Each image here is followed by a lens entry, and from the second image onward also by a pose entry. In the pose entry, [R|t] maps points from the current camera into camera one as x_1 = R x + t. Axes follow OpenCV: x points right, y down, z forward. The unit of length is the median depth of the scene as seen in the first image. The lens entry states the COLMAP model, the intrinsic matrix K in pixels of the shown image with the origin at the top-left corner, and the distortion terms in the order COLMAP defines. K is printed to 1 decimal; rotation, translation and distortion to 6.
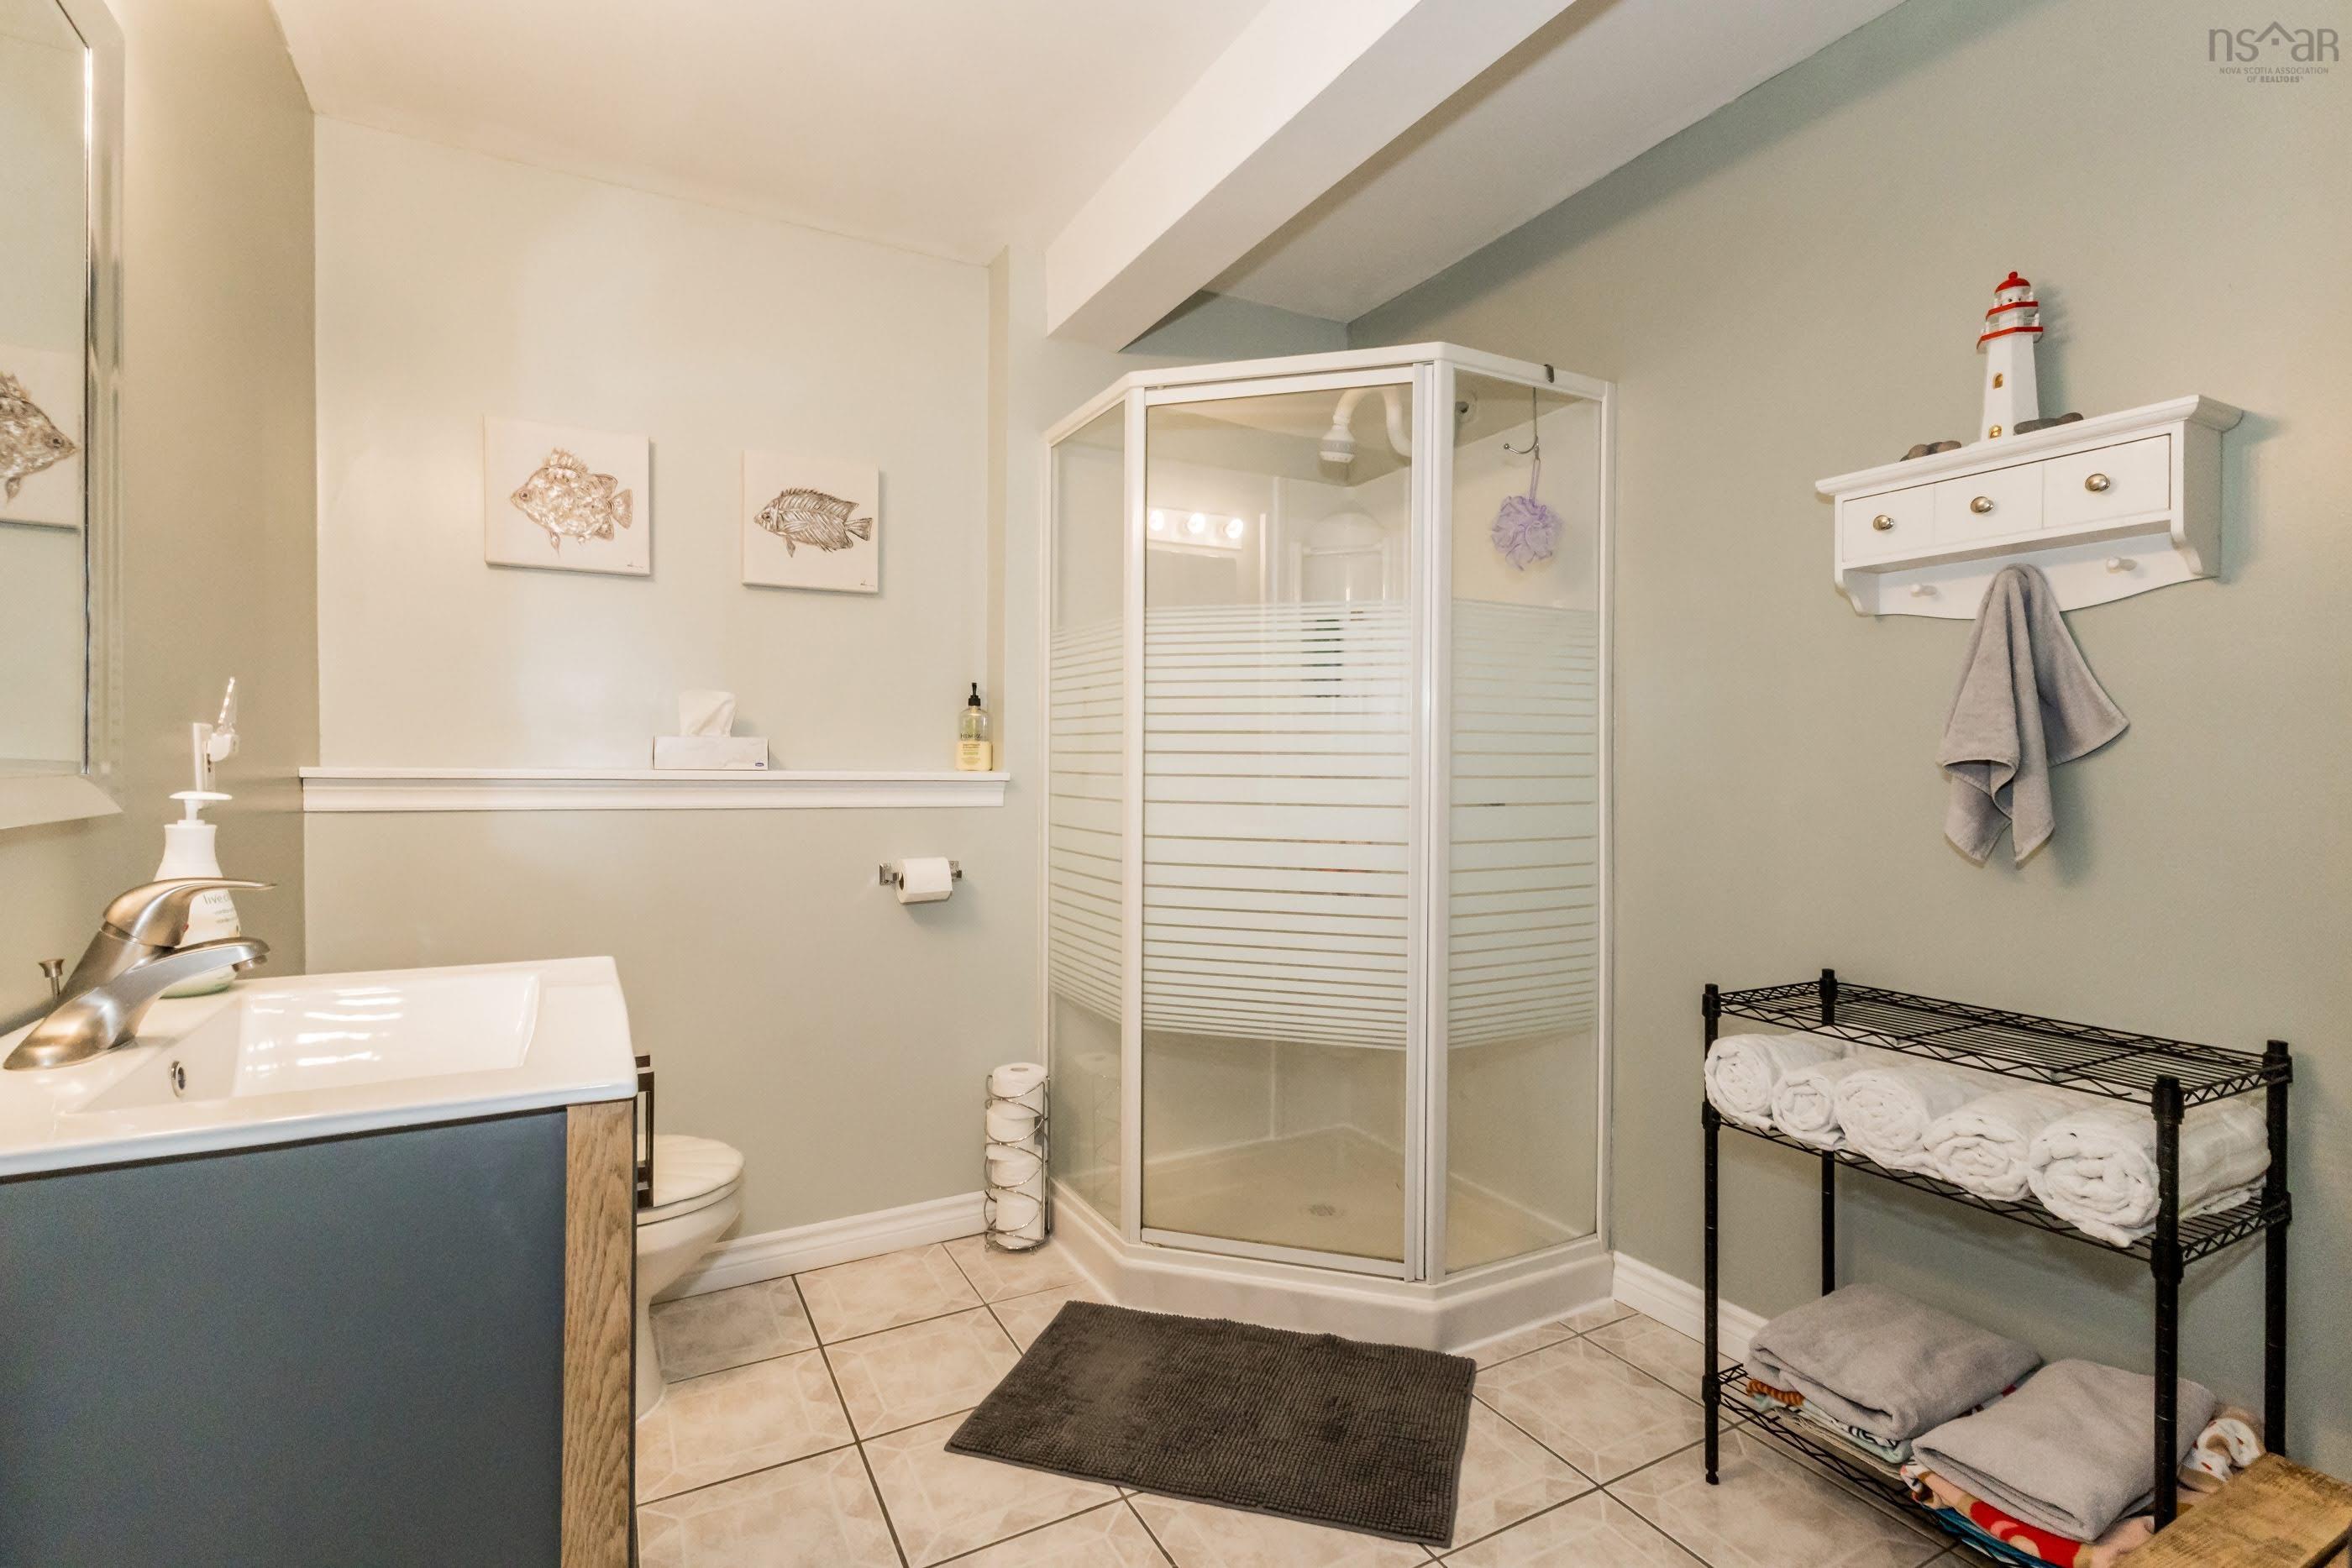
lens RADIAL K [[1085.5, 0, 1156.0], [0, 1085.5, 782.3], [0, 0, 1]] dist [-0.000882, 0.000288]
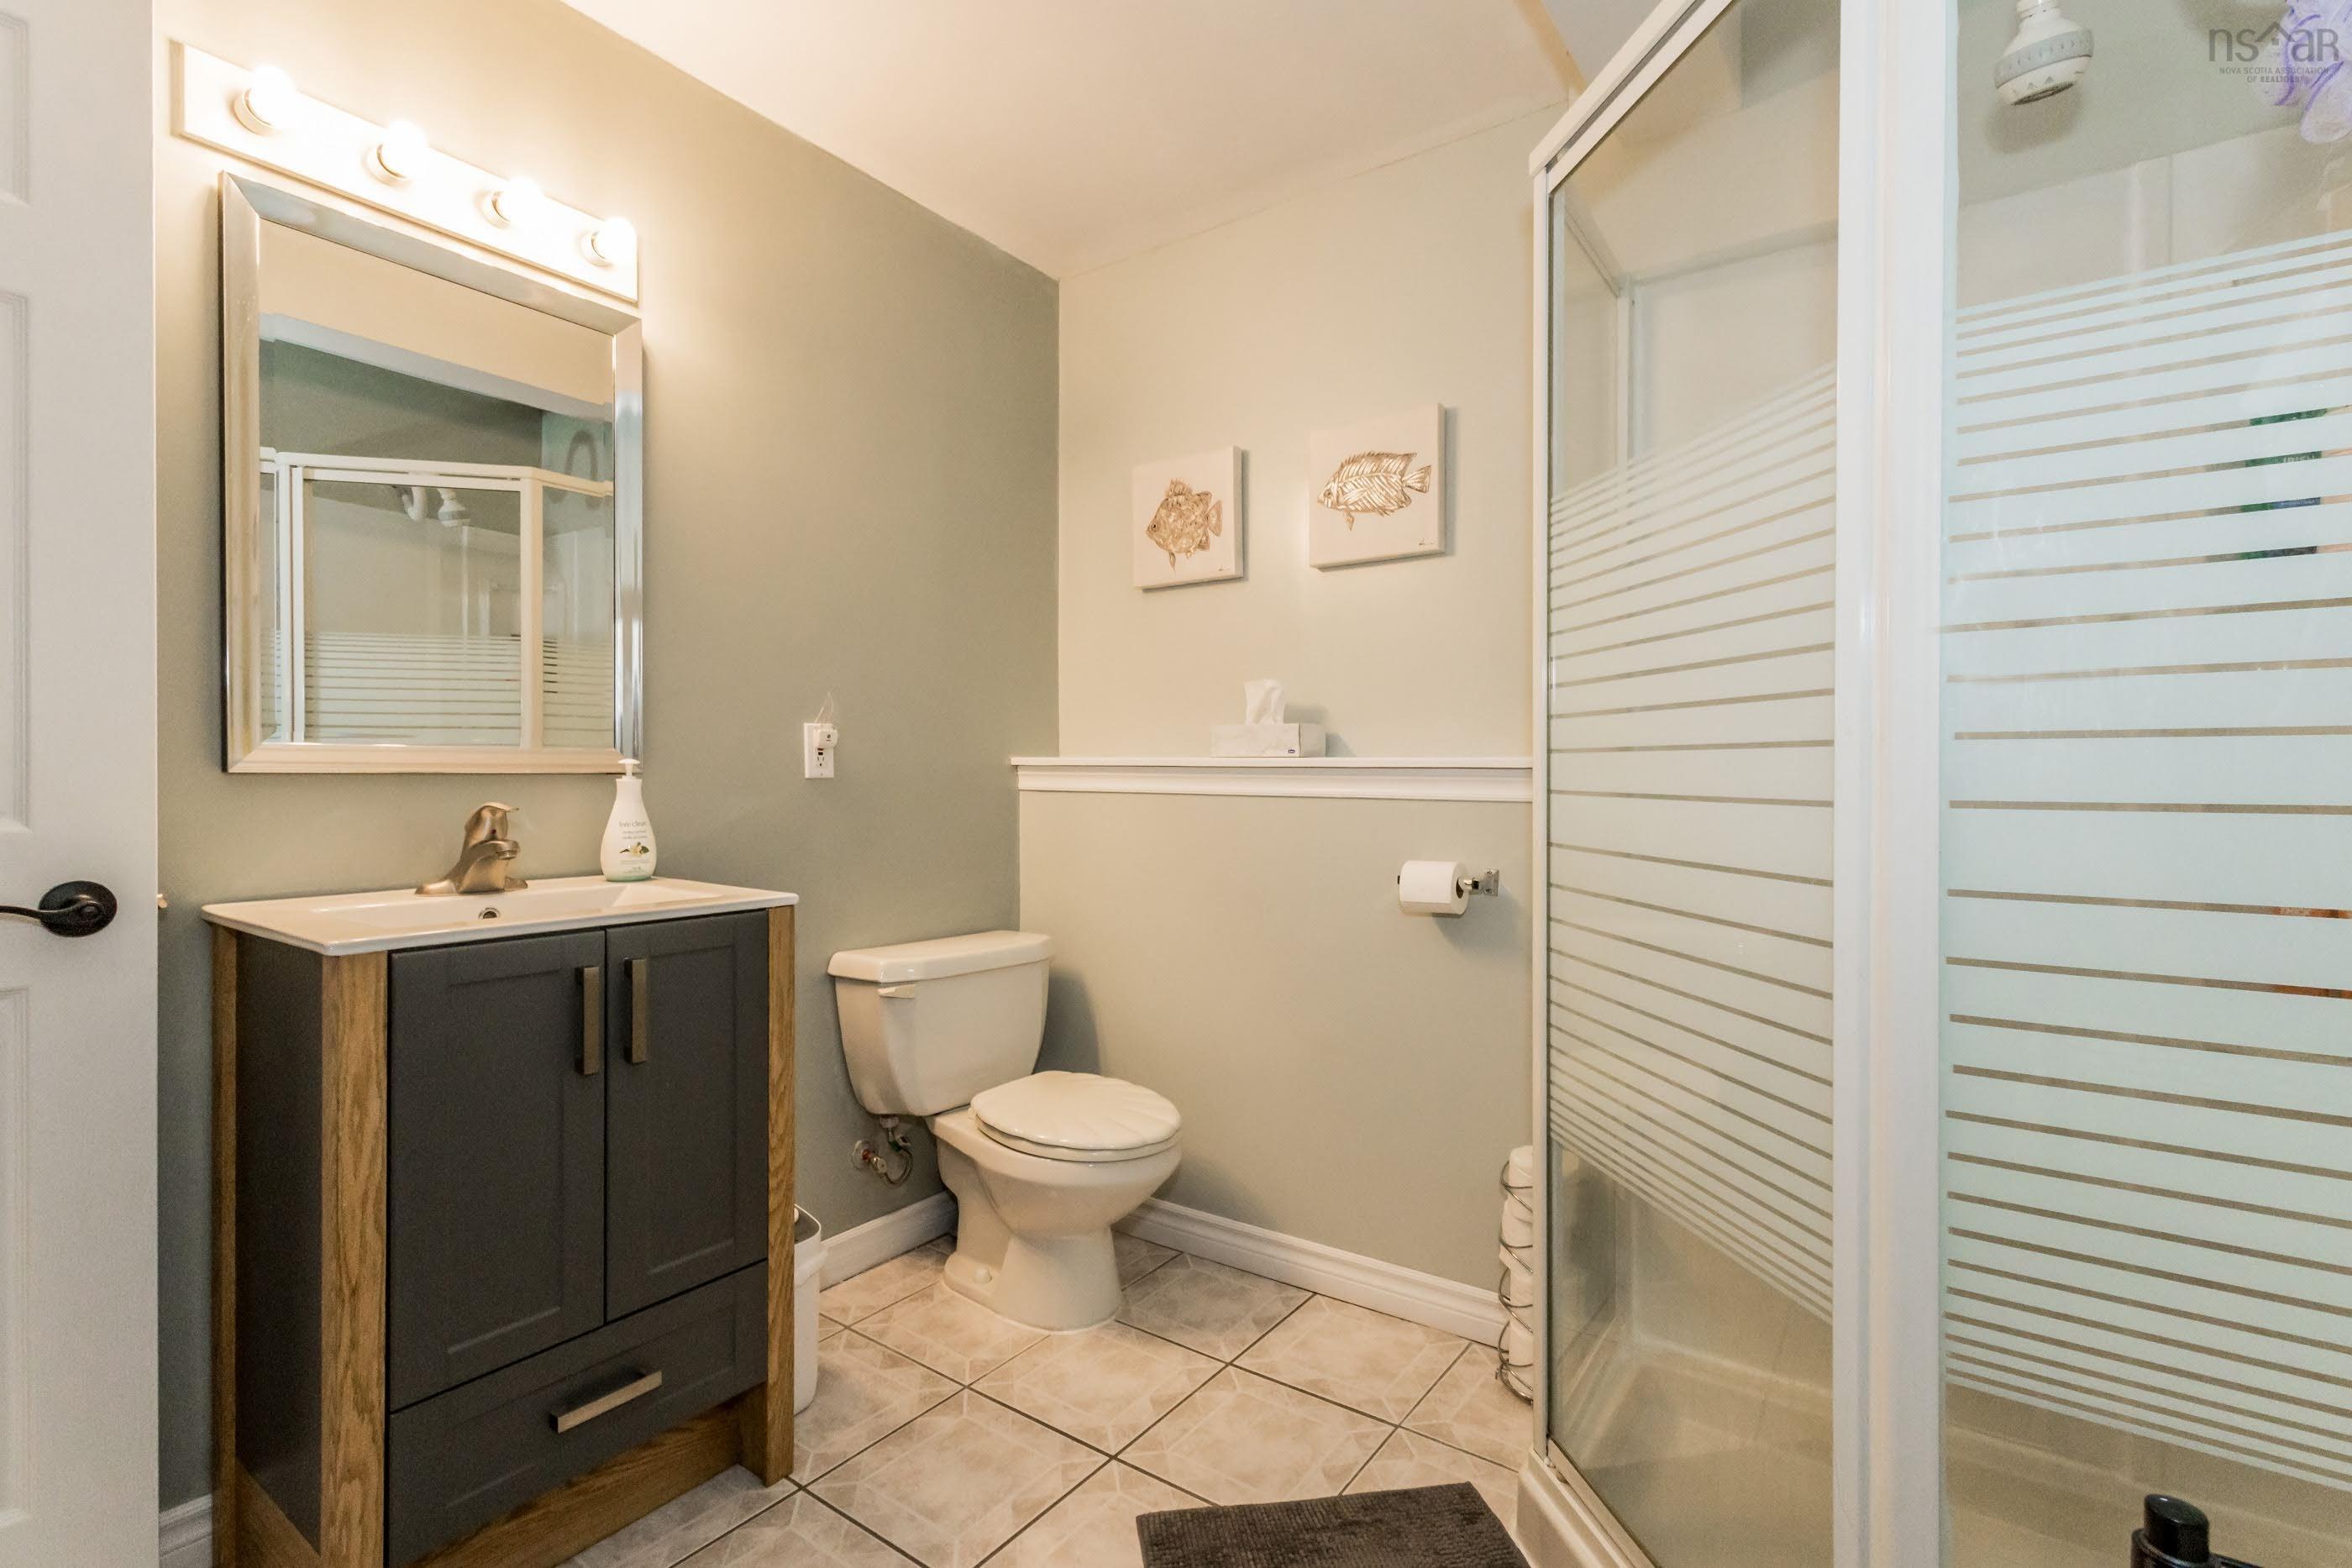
lens RADIAL K [[1085.5, 0, 1163.8], [0, 1085.5, 769.9], [0, 0, 1]] dist [-0.000882, 0.000288]
pose [[0.437594, -0.001092, -0.899172, 0.468384], [-0.008338, 0.999951, -0.005272, 0.006492], [0.899134, 0.009804, 0.437564, 0.478611]]
